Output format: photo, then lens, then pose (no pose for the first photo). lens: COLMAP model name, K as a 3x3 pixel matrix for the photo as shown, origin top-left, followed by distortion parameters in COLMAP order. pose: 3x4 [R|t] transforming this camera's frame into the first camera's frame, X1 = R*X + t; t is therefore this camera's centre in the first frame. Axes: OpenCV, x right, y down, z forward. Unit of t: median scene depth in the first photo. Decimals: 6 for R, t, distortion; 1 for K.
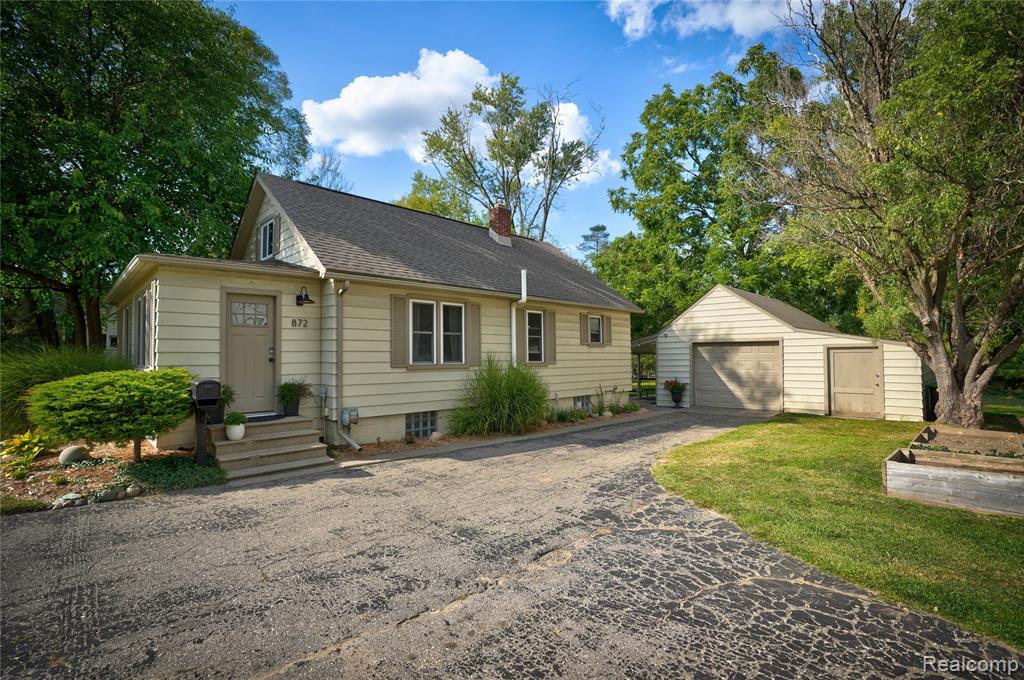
lens RADIAL K [[465.7, 0, 528.7], [0, 465.7, 339.3], [0, 0, 1]] dist [-0.036868, 0.000664]
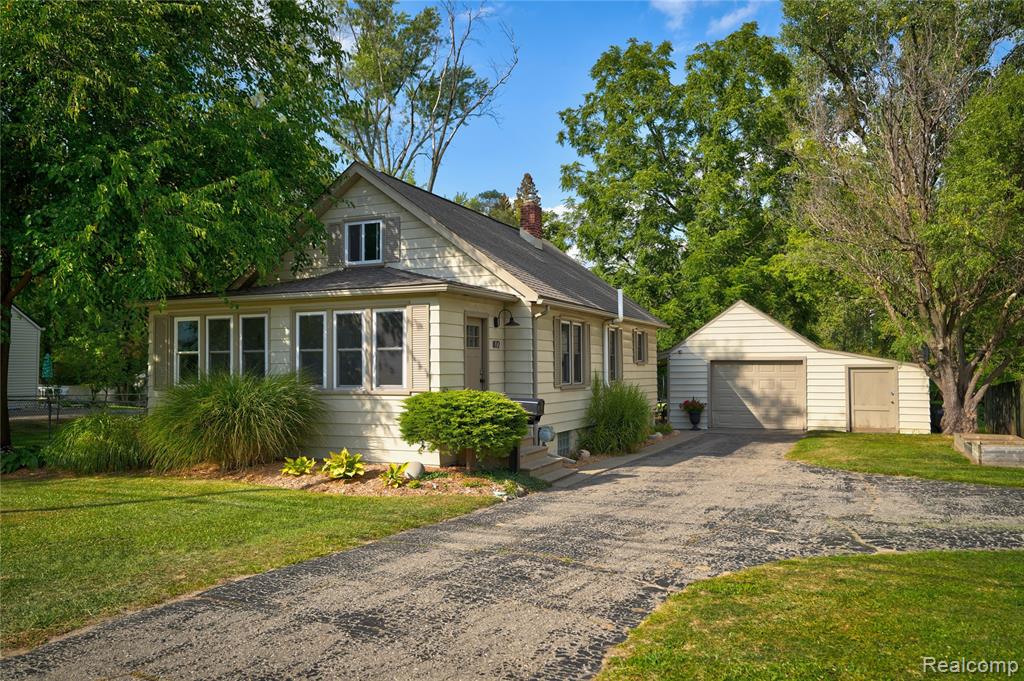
lens RADIAL K [[771.0, 0, 509.3], [0, 771.0, 345.1], [0, 0, 1]] dist [0.029424, -0.005018]
pose [[0.937816, 0.013896, 0.346855, -0.659706], [-0.015452, 0.999879, 0.001720, -0.023365], [-0.346789, -0.006973, 0.937917, -0.381474]]
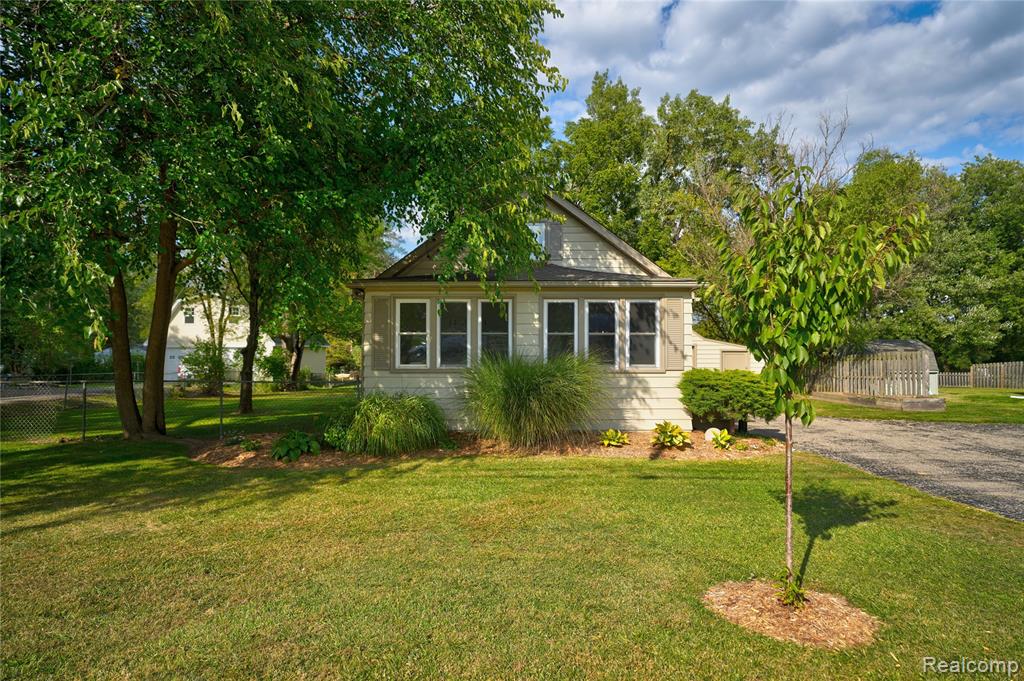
lens RADIAL K [[554.7, 0, 519.8], [0, 554.7, 342.7], [0, 0, 1]] dist [0.004435, 0.000512]
pose [[0.702645, 0.019036, 0.711286, -1.165717], [-0.034027, 0.999397, 0.006867, -0.001303], [-0.710726, -0.029028, 0.702869, 0.120358]]
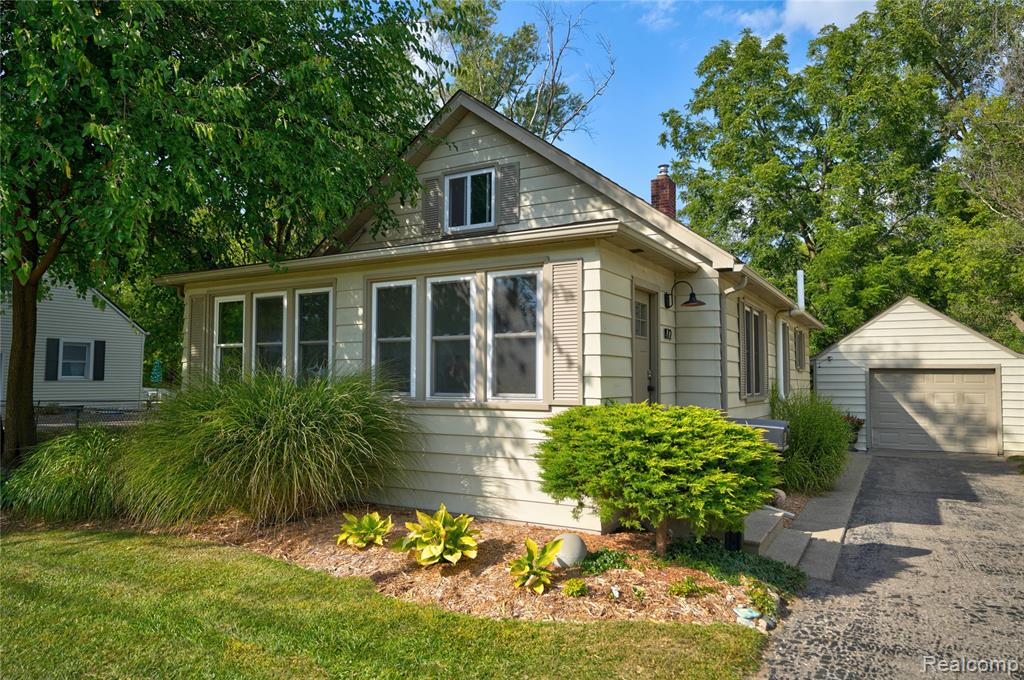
lens RADIAL K [[656.6, 0, 517.0], [0, 656.6, 345.2], [0, 0, 1]] dist [-0.005541, 0.001517]
pose [[0.966423, 0.026638, 0.255572, -0.594795], [-0.022542, 0.999566, -0.018944, 0.002611], [-0.255966, 0.012547, 0.966604, 0.075333]]
